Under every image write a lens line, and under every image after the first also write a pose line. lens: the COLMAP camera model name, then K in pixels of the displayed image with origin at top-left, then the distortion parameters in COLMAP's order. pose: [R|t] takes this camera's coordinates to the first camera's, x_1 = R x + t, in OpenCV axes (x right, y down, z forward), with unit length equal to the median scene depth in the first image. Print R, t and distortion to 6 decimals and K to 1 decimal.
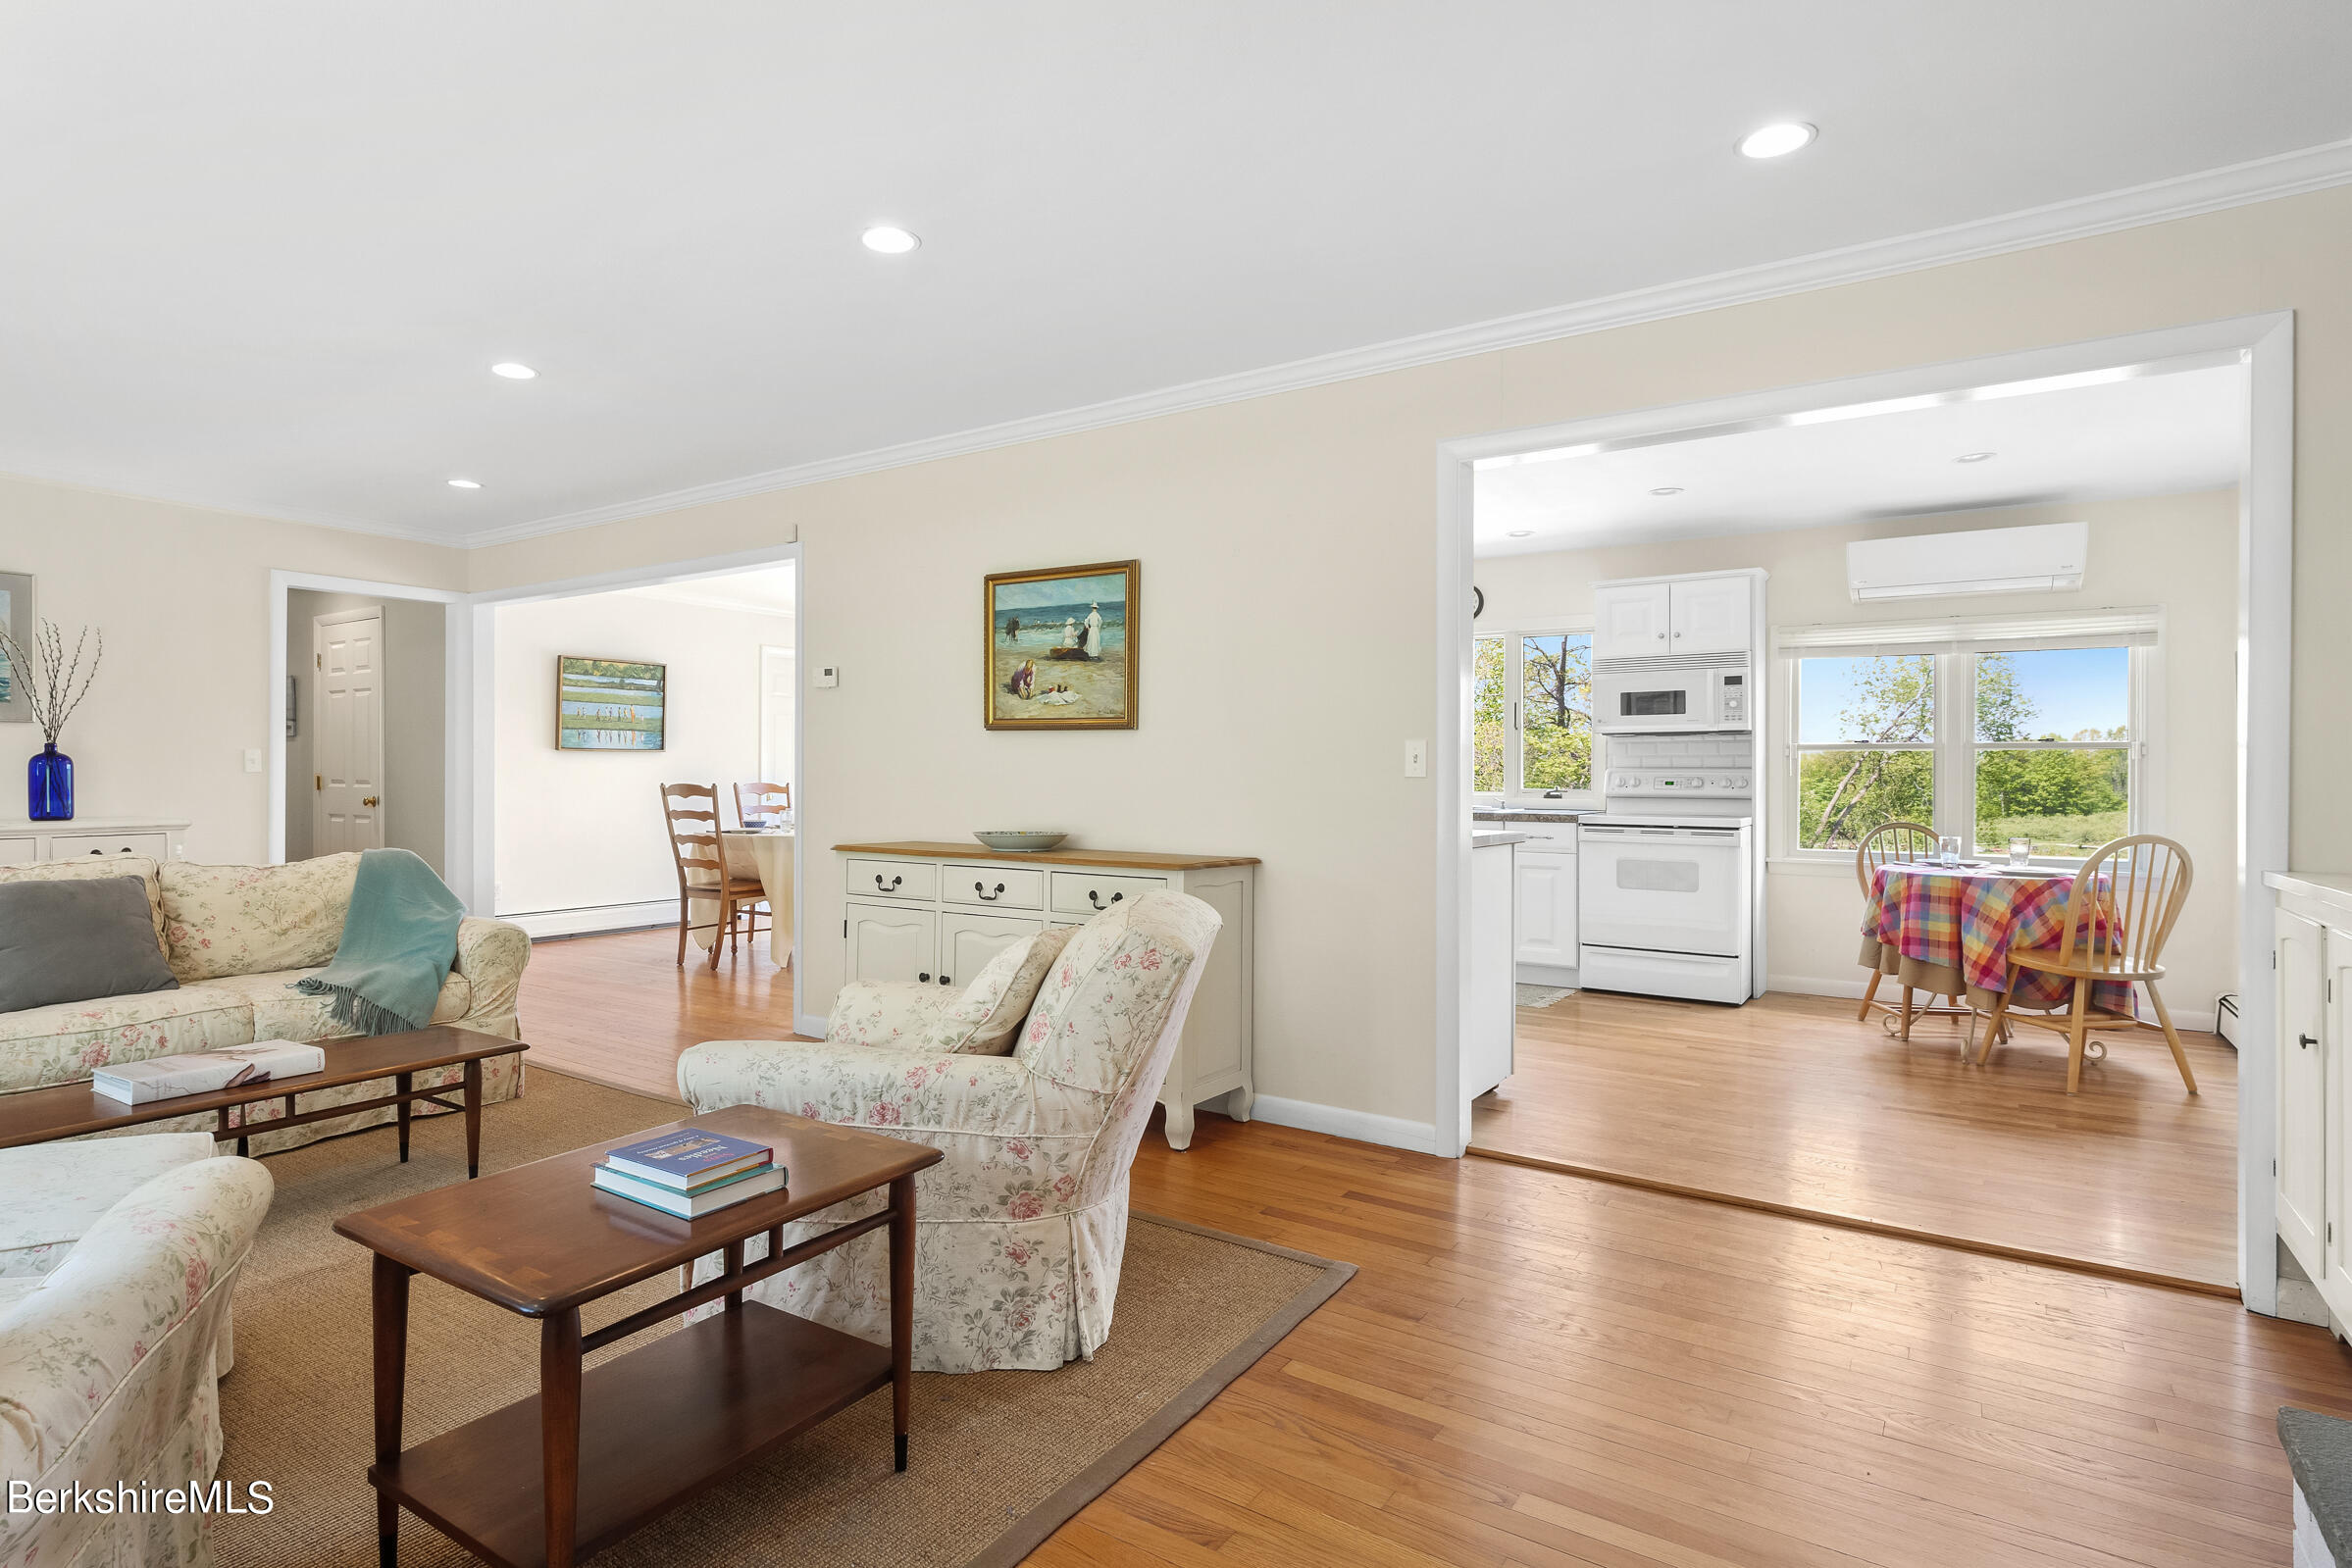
lens RADIAL K [[1215.9, 0, 1156.4], [0, 1215.9, 771.4], [0, 0, 1]] dist [0.013176, -0.000287]
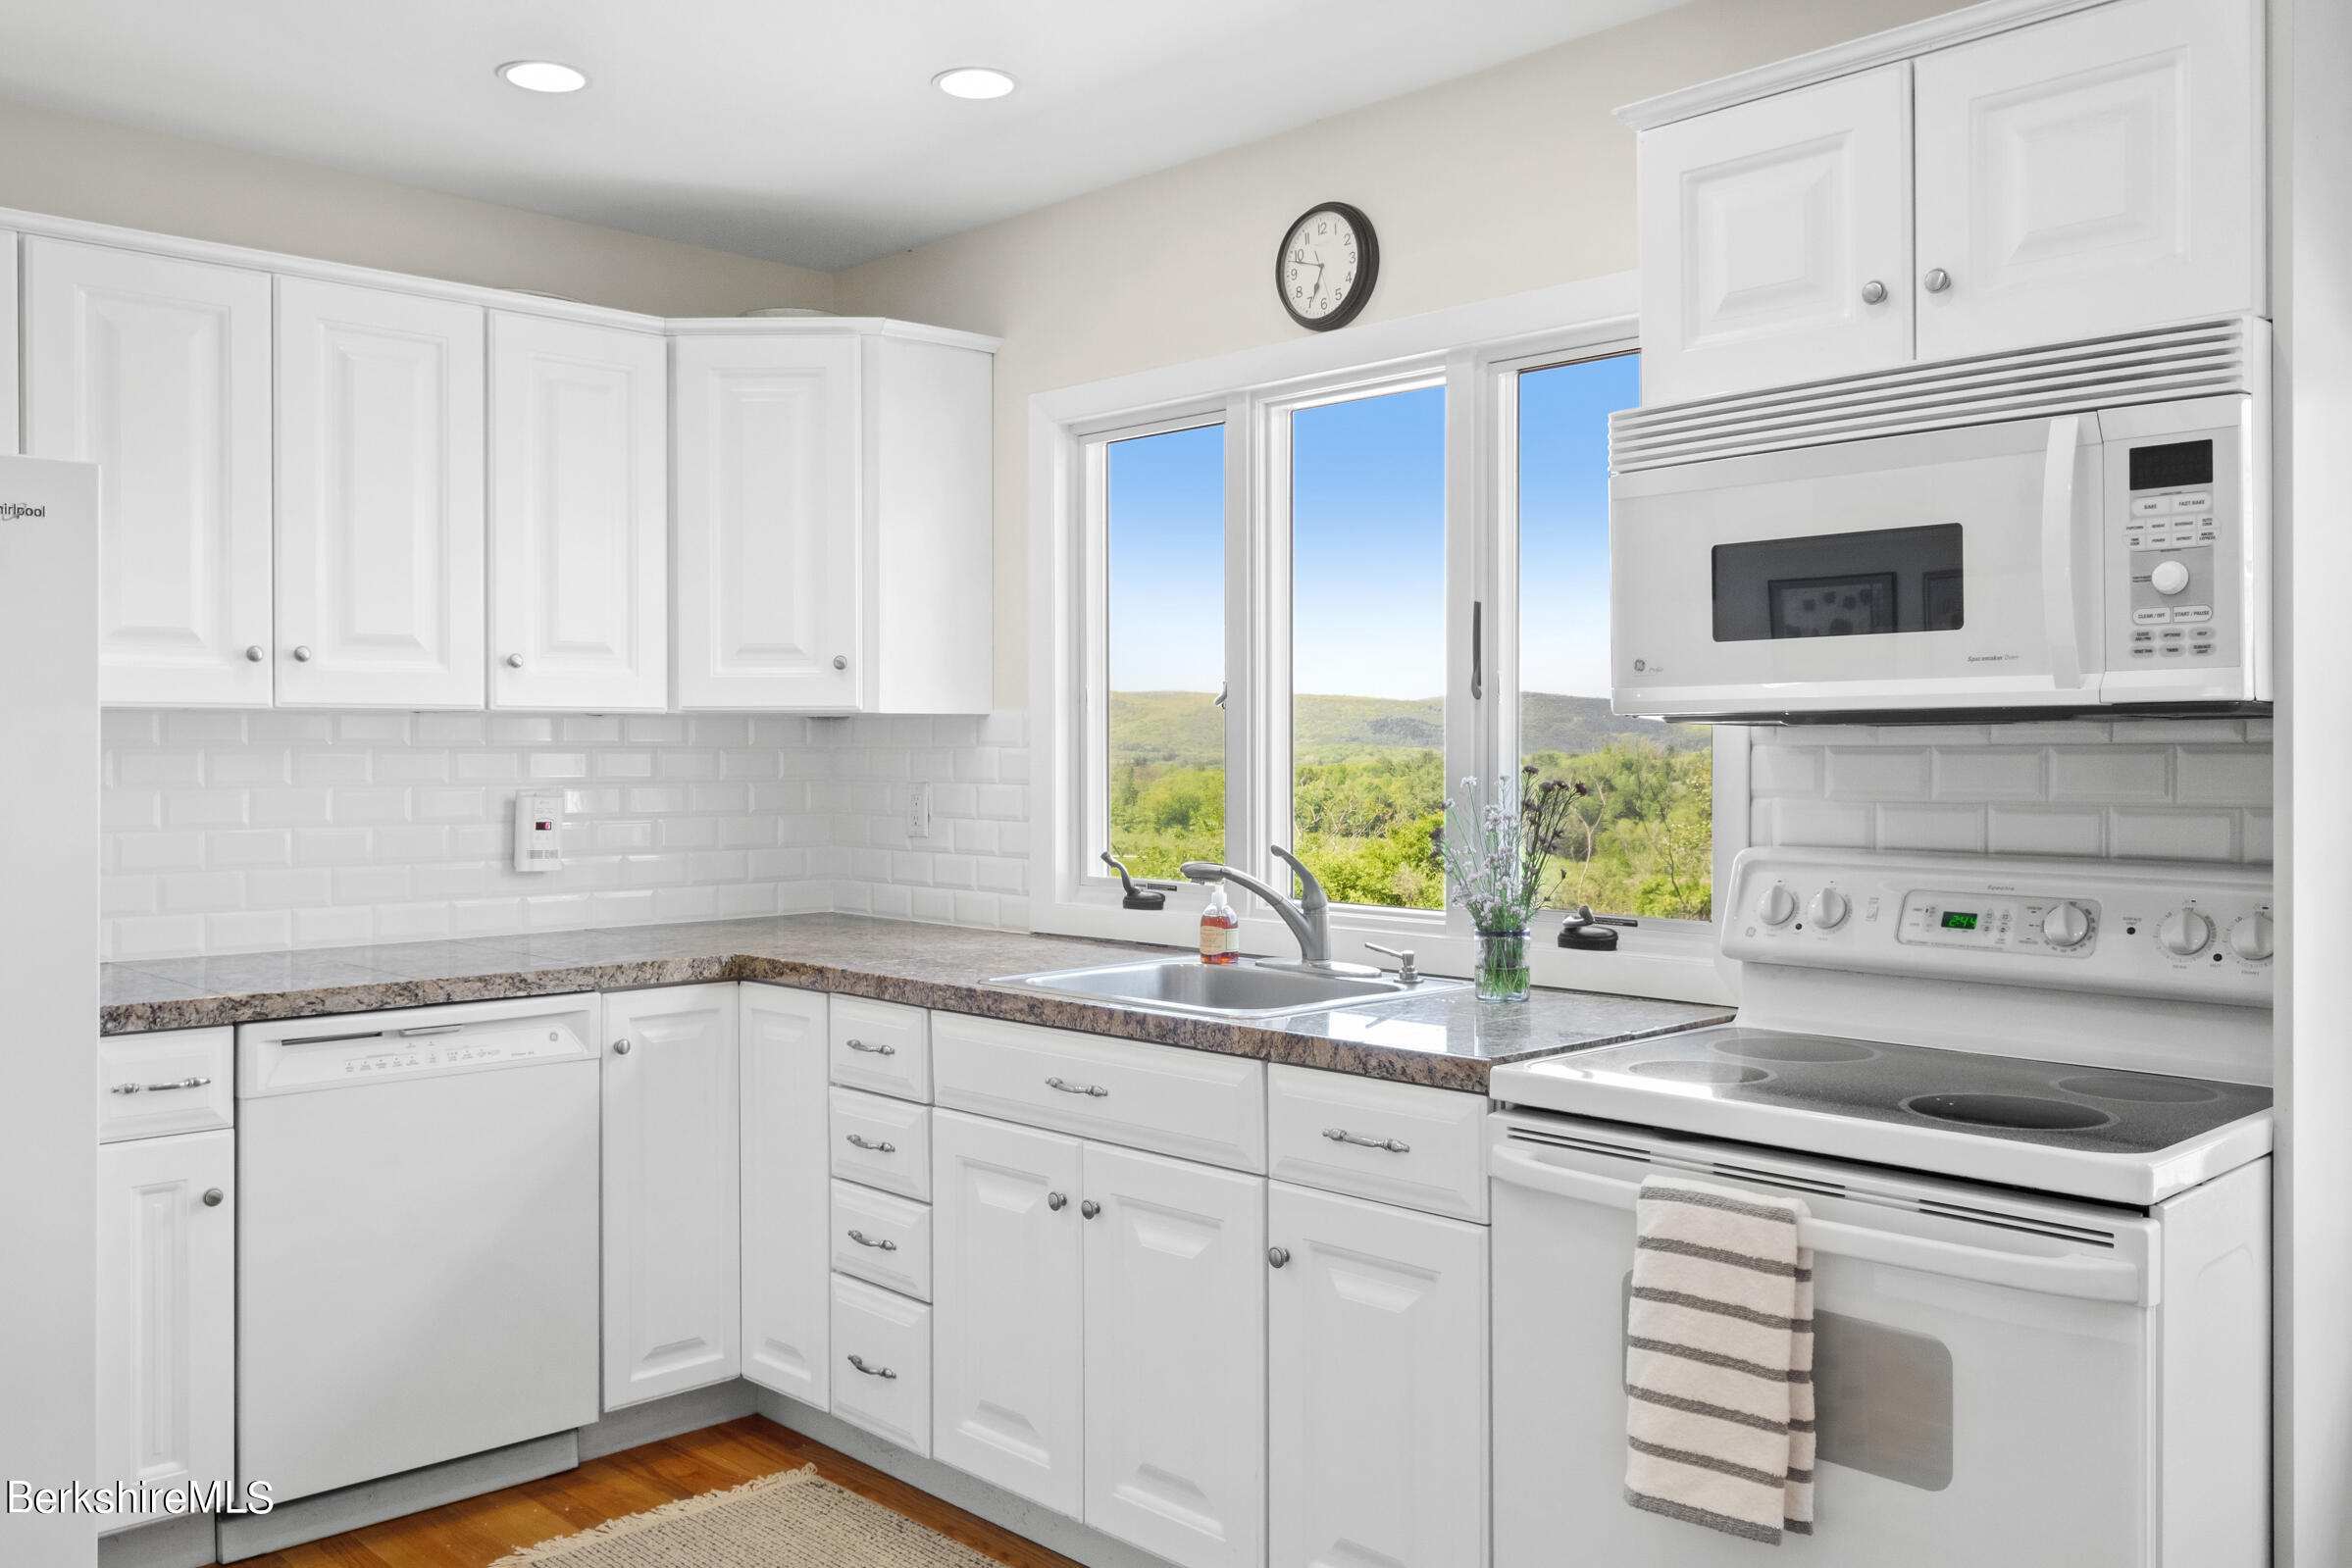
lens RADIAL K [[1931.5, 0, 1153.2], [0, 1931.5, 756.4], [0, 0, 1]] dist [-0.006308, 0.001604]
pose [[0.975017, -0.001678, -0.222125, 0.367210], [0.002306, 0.999994, 0.002564, -0.025028], [0.222119, -0.003012, 0.975015, 0.622278]]
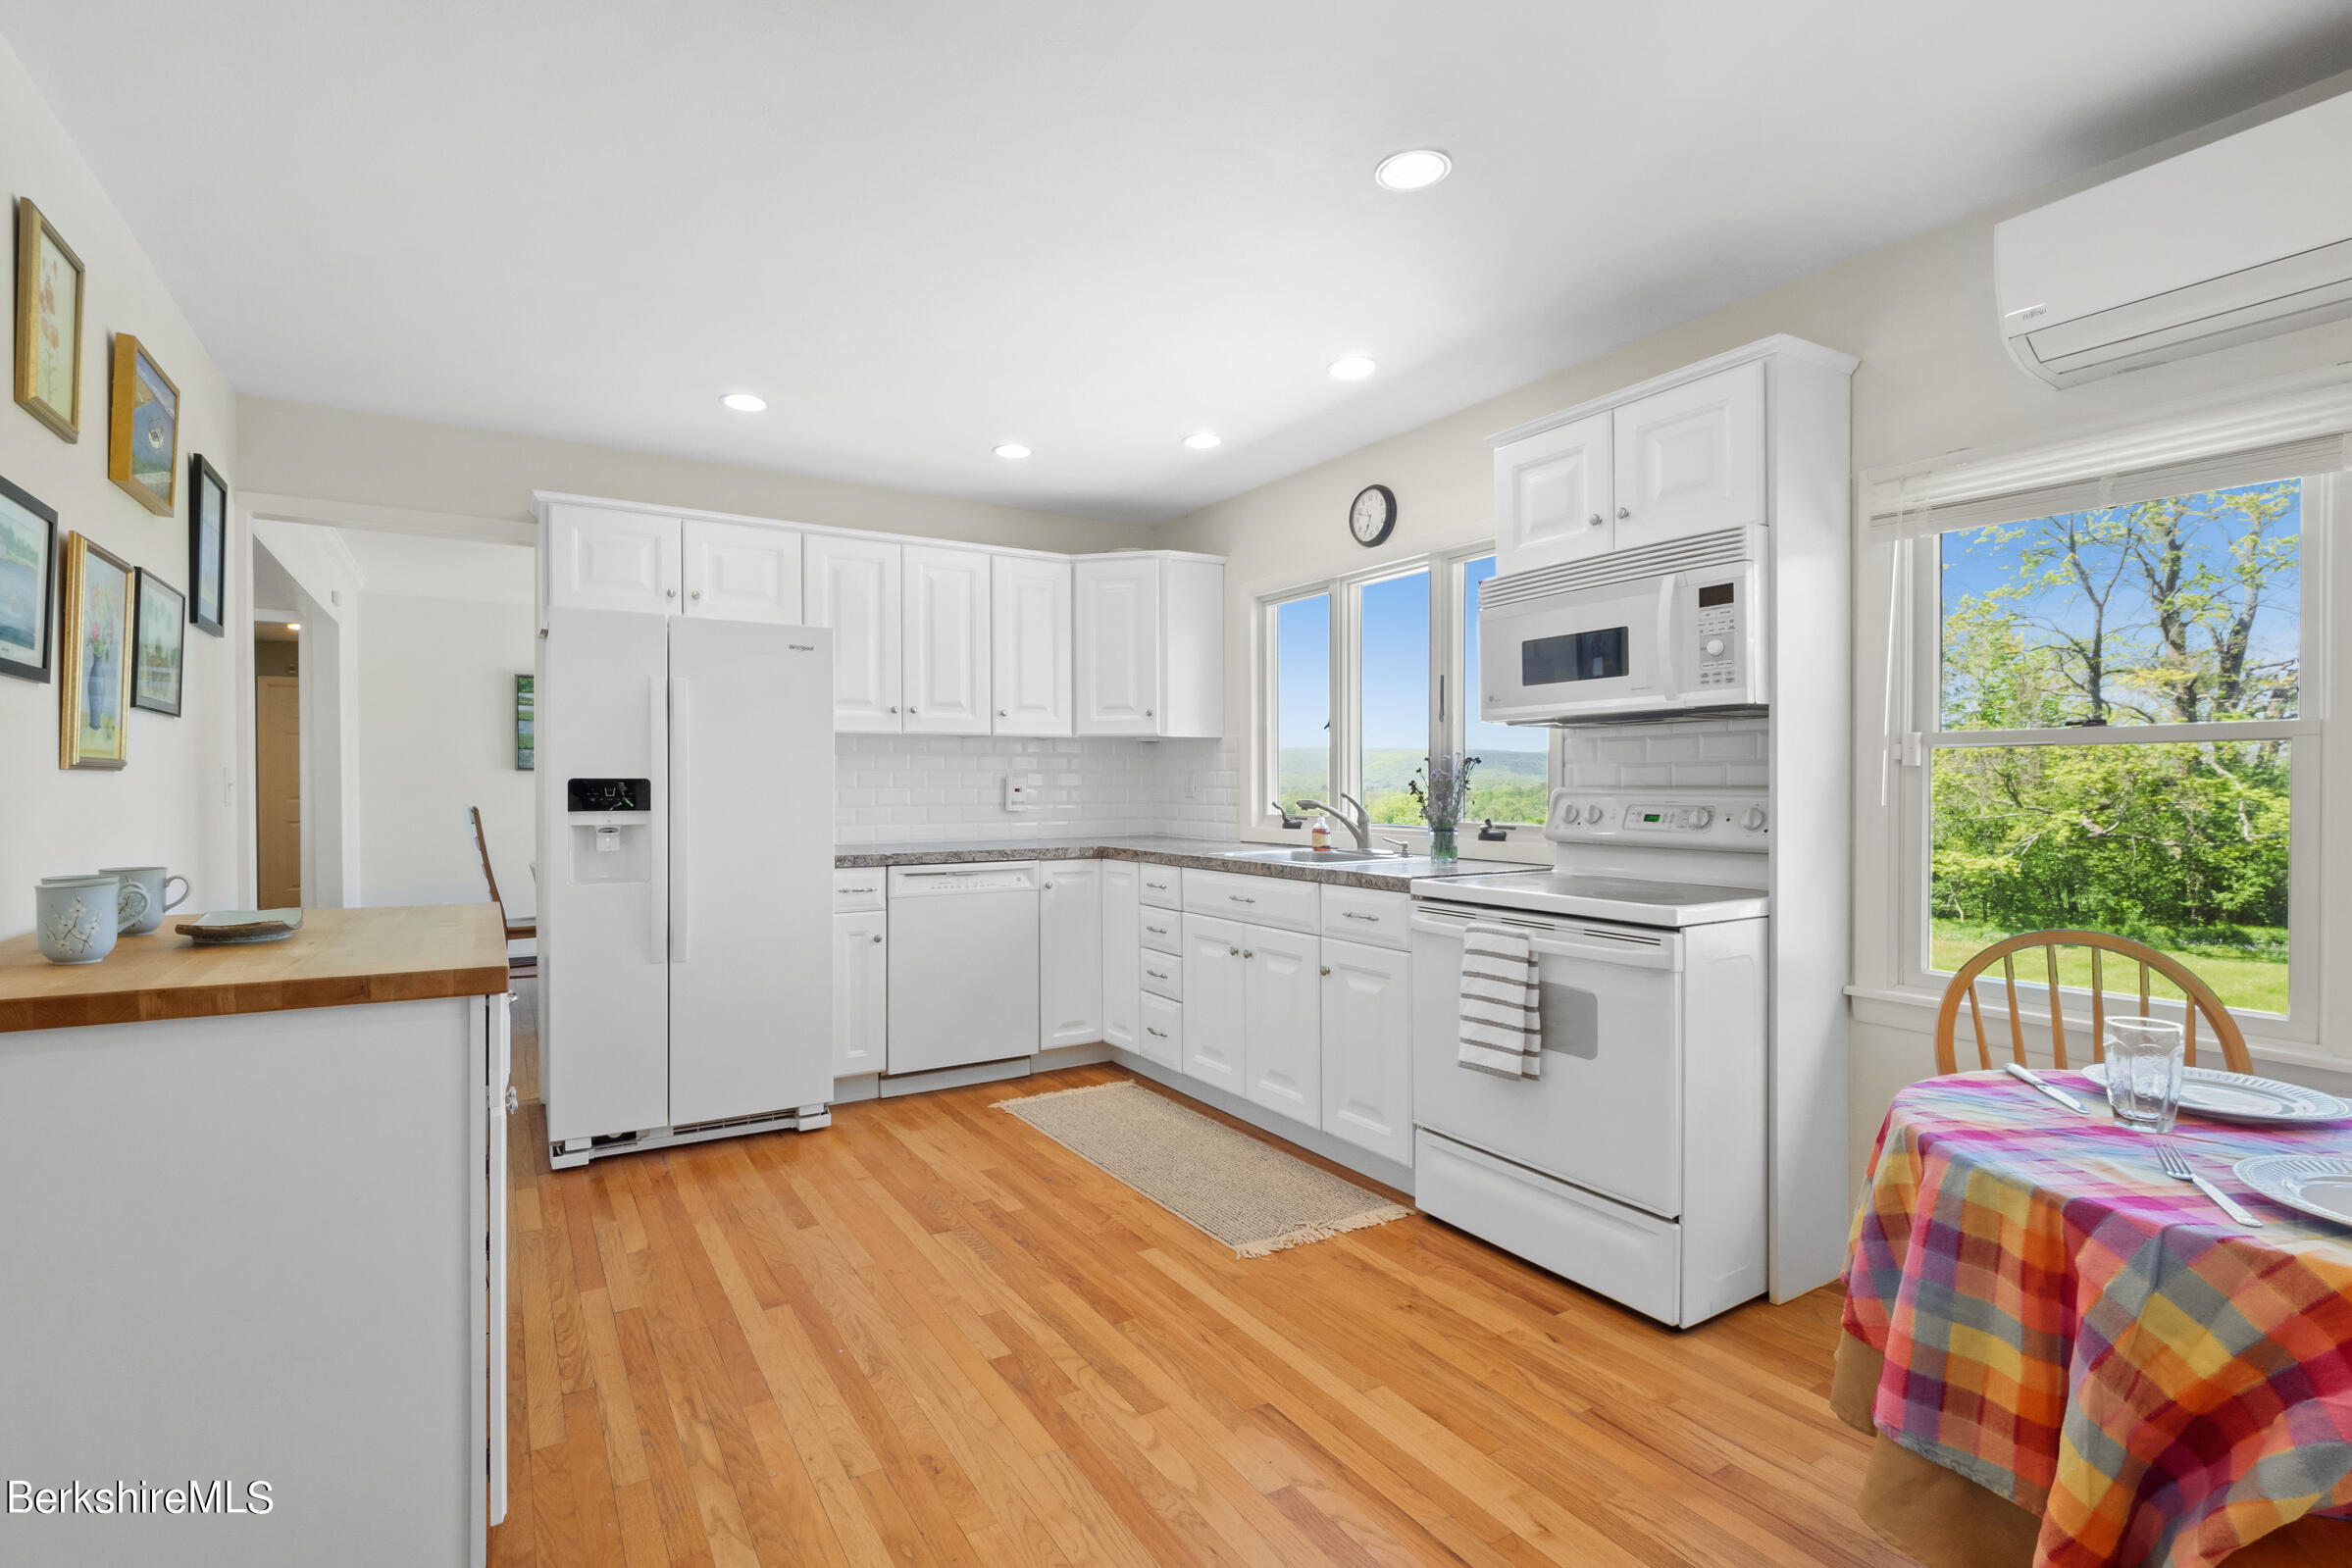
lens RADIAL K [[1083.0, 0, 1133.9], [0, 1083.0, 786.6], [0, 0, 1]] dist [-0.001674, -0.000858]
pose [[0.901466, -0.002076, -0.432846, 0.441868], [0.003383, 0.999992, 0.002248, -0.005040], [0.432837, -0.003490, 0.901465, 0.531749]]
